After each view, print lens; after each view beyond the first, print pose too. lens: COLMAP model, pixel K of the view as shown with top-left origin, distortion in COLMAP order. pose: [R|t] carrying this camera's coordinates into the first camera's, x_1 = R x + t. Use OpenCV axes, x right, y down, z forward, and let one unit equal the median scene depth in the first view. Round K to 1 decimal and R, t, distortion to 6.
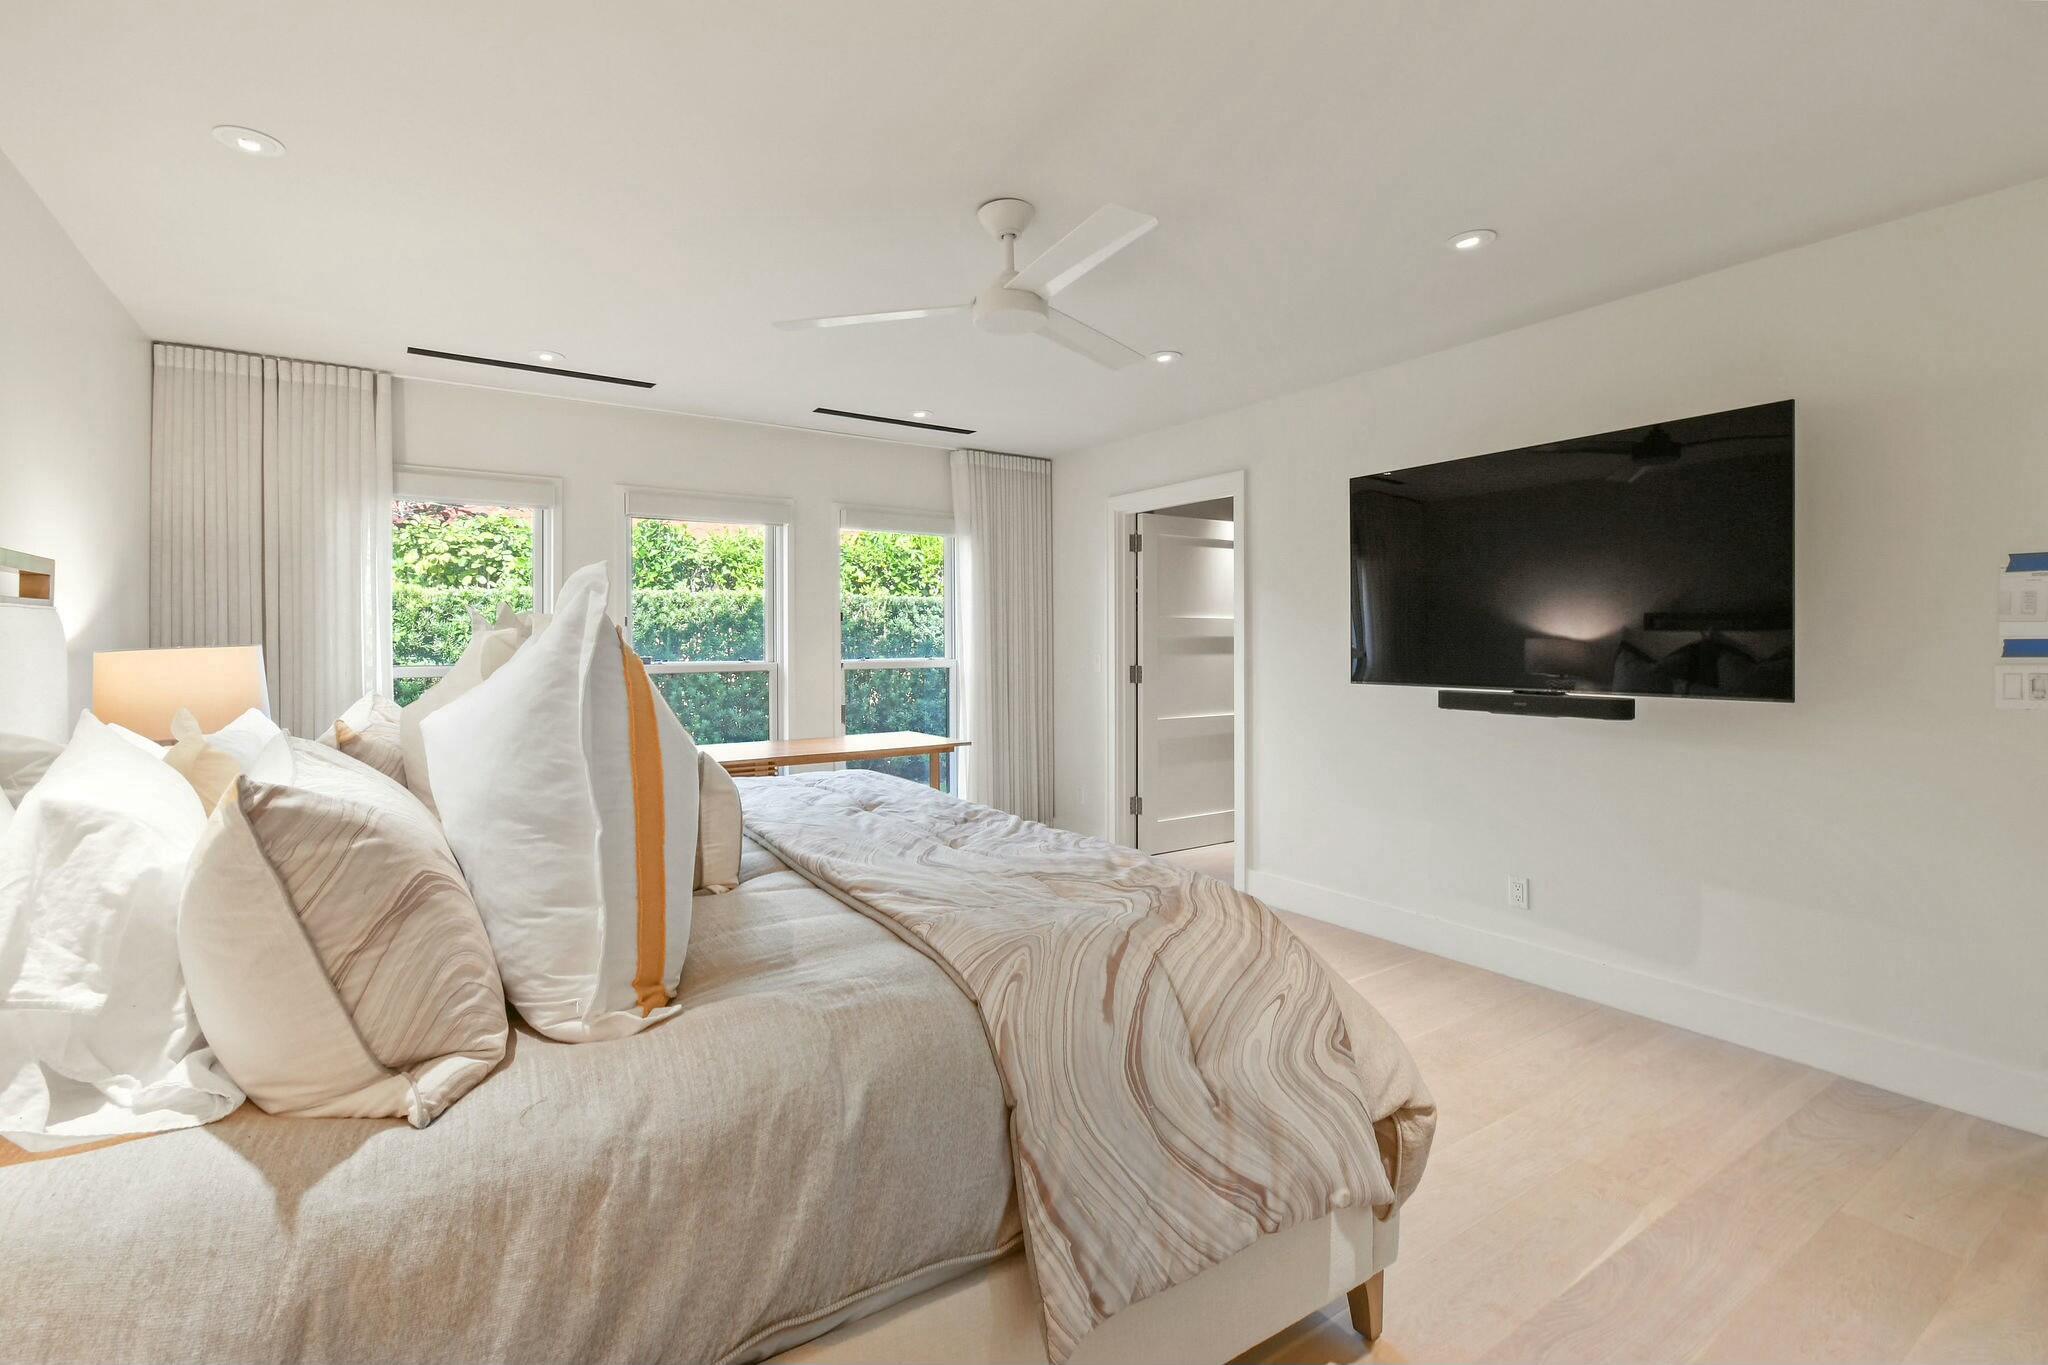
lens RADIAL K [[918.1, 0, 1026.2], [0, 918.1, 640.3], [0, 0, 1]] dist [-0.001528, -0.000131]
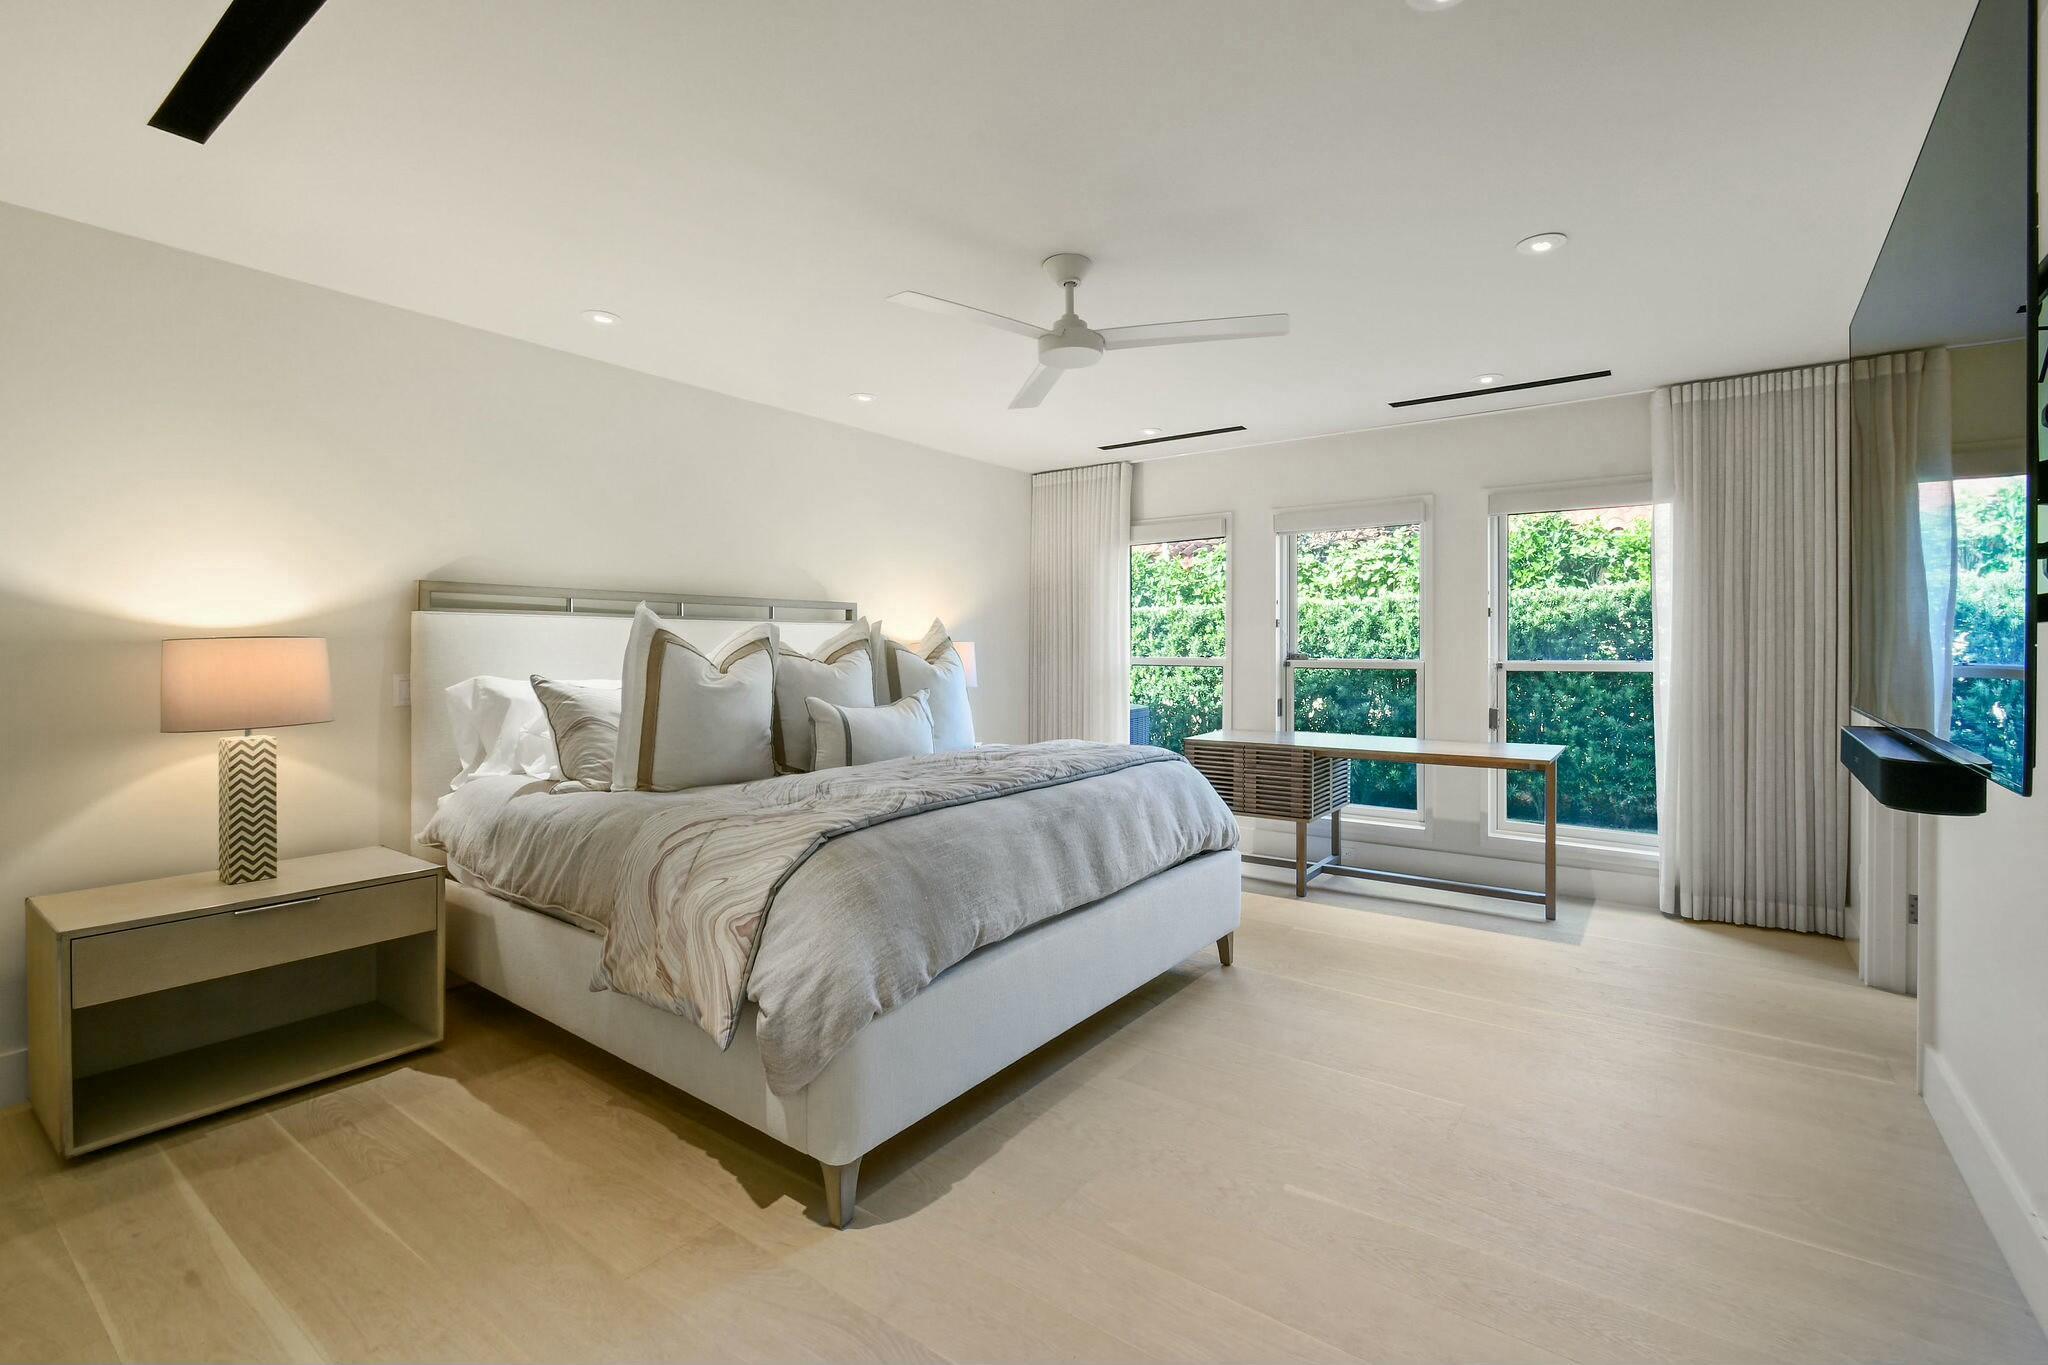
lens RADIAL K [[903.4, 0, 1047.9], [0, 903.4, 655.5], [0, 0, 1]] dist [-0.001918, -0.000006]
pose [[0.359132, 0.010402, -0.933229, 0.338278], [0.000291, 0.999937, 0.011257, 0.004869], [0.933287, -0.004314, 0.359106, 0.184942]]
